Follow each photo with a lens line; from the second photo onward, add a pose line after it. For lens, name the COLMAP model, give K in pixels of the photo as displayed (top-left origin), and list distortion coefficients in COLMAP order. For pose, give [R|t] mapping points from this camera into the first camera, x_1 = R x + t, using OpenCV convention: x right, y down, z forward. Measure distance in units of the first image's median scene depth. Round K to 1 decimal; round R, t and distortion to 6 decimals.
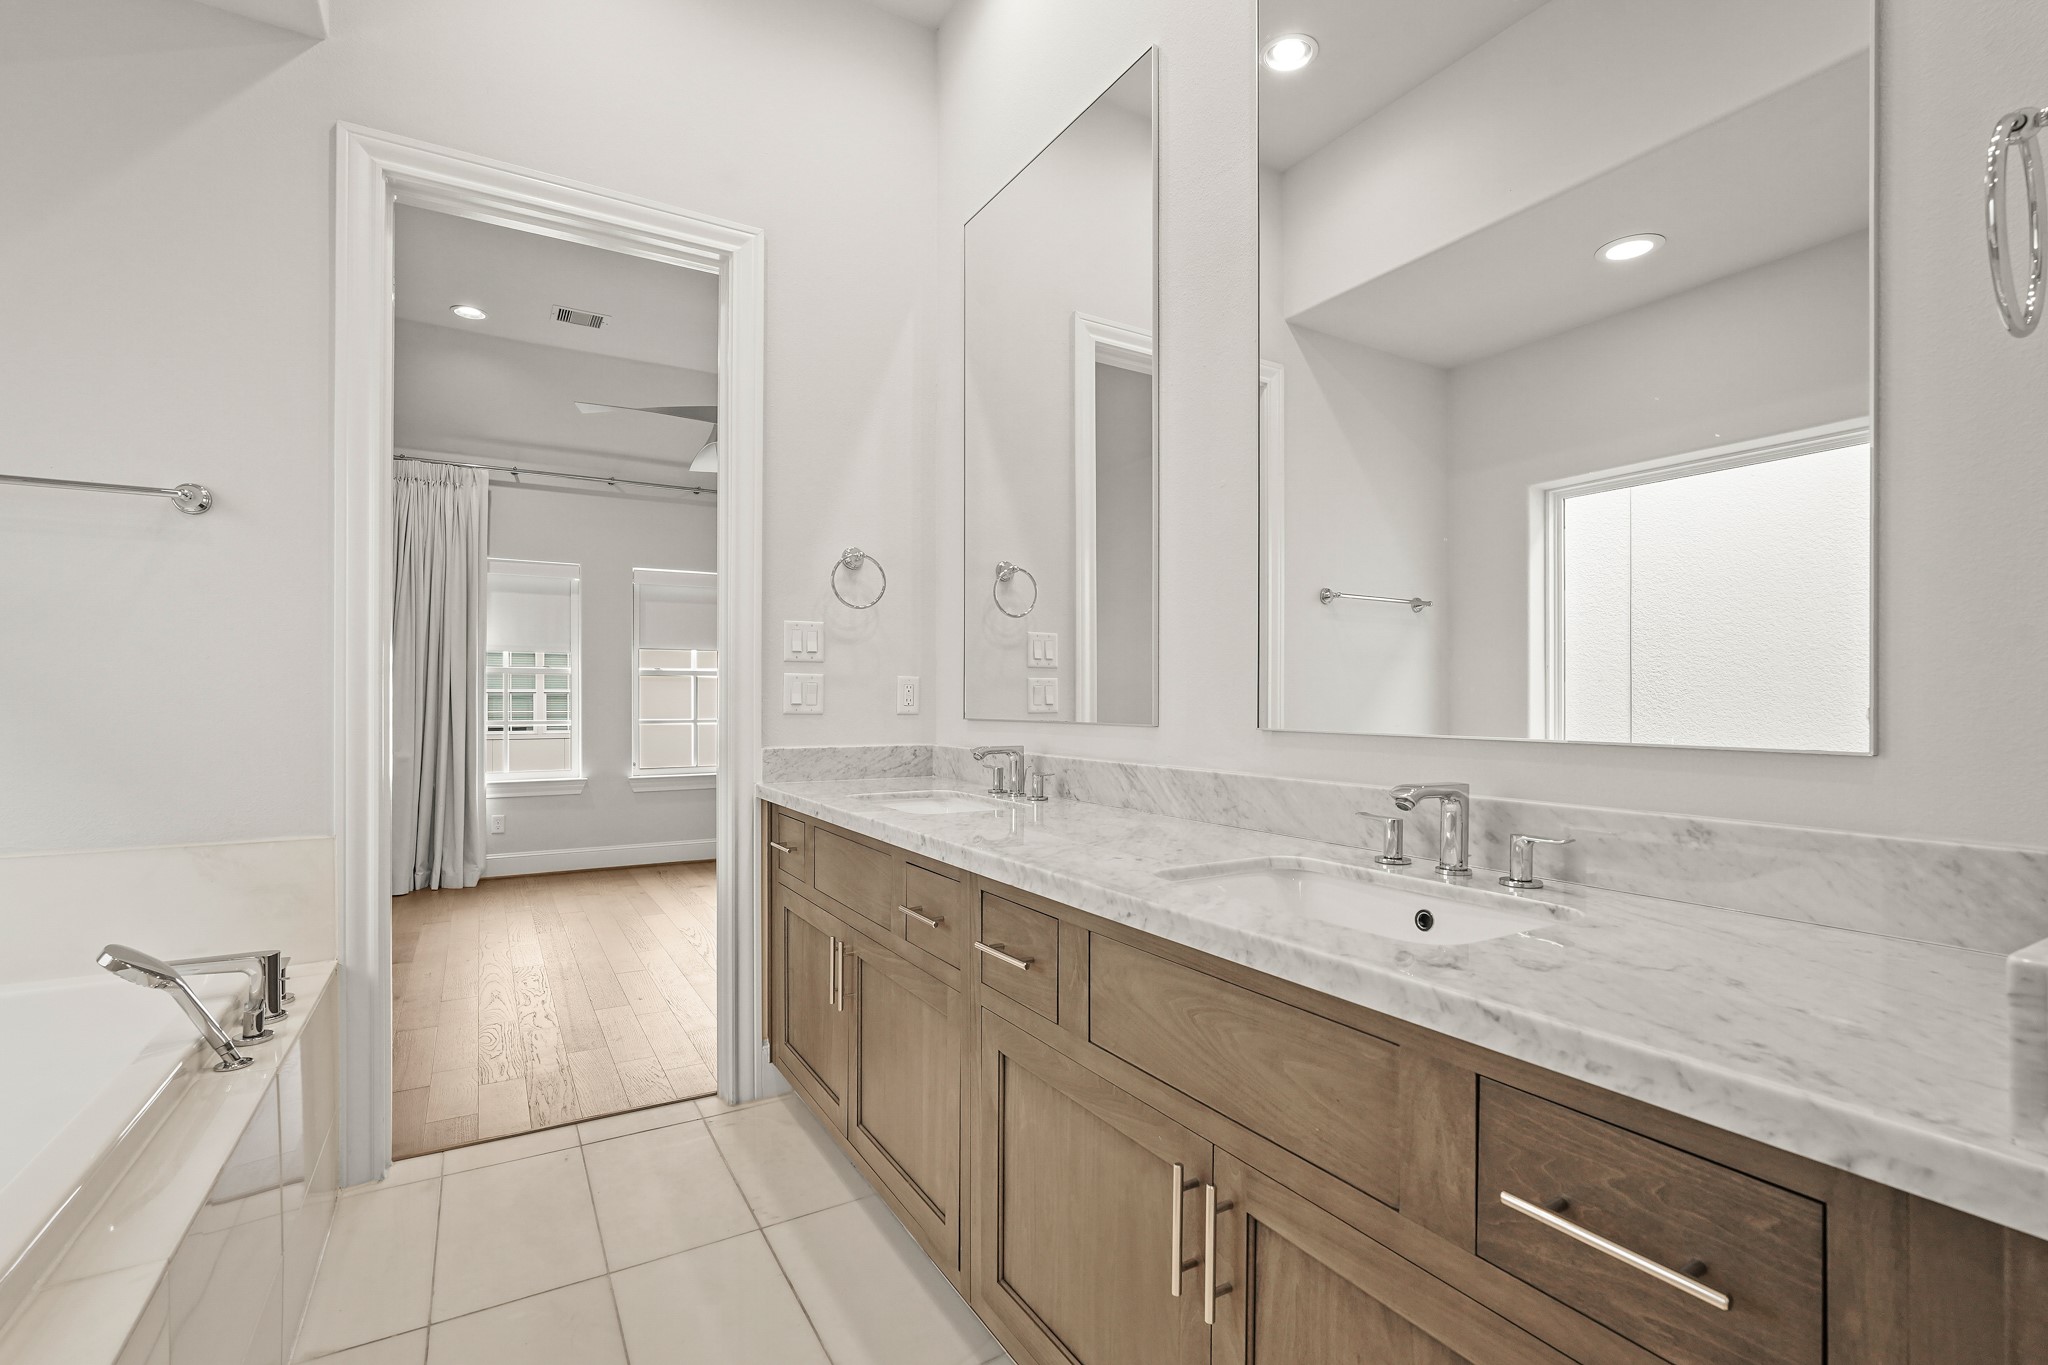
lens RADIAL K [[917.5, 0, 1019.3], [0, 917.5, 695.0], [0, 0, 1]] dist [-0.007497, 0.005567]
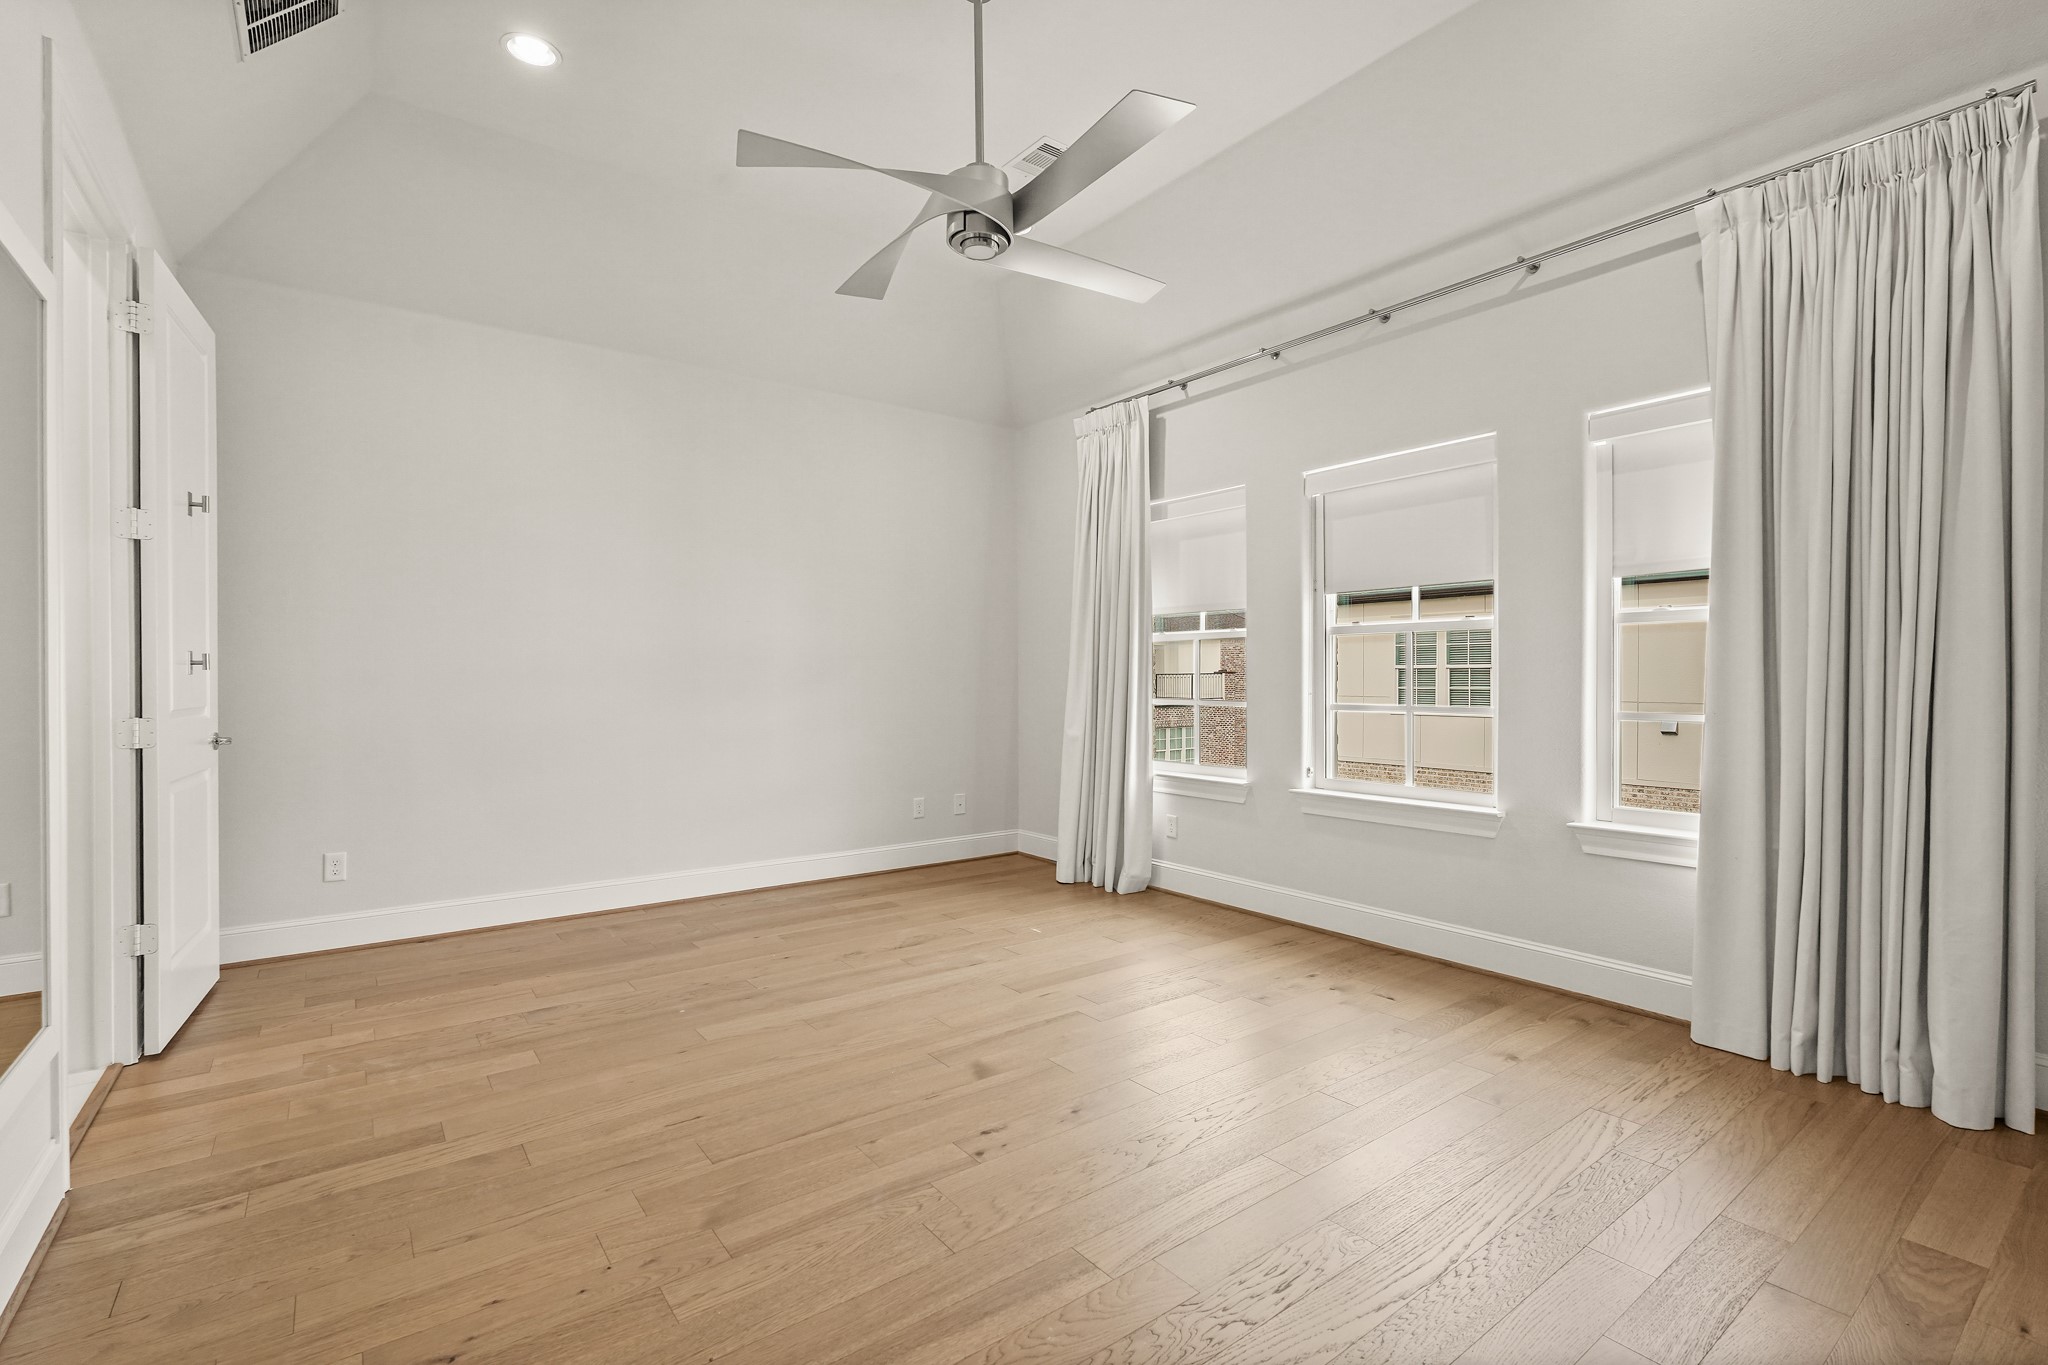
lens RADIAL K [[917.5, 0, 1026.3], [0, 917.5, 683.7], [0, 0, 1]] dist [-0.007497, 0.005567]
pose [[0.118476, 0.010742, -0.992899, 0.215115], [0.004704, 0.999924, 0.011379, 0.003547], [0.992946, -0.006018, 0.118416, 0.750628]]
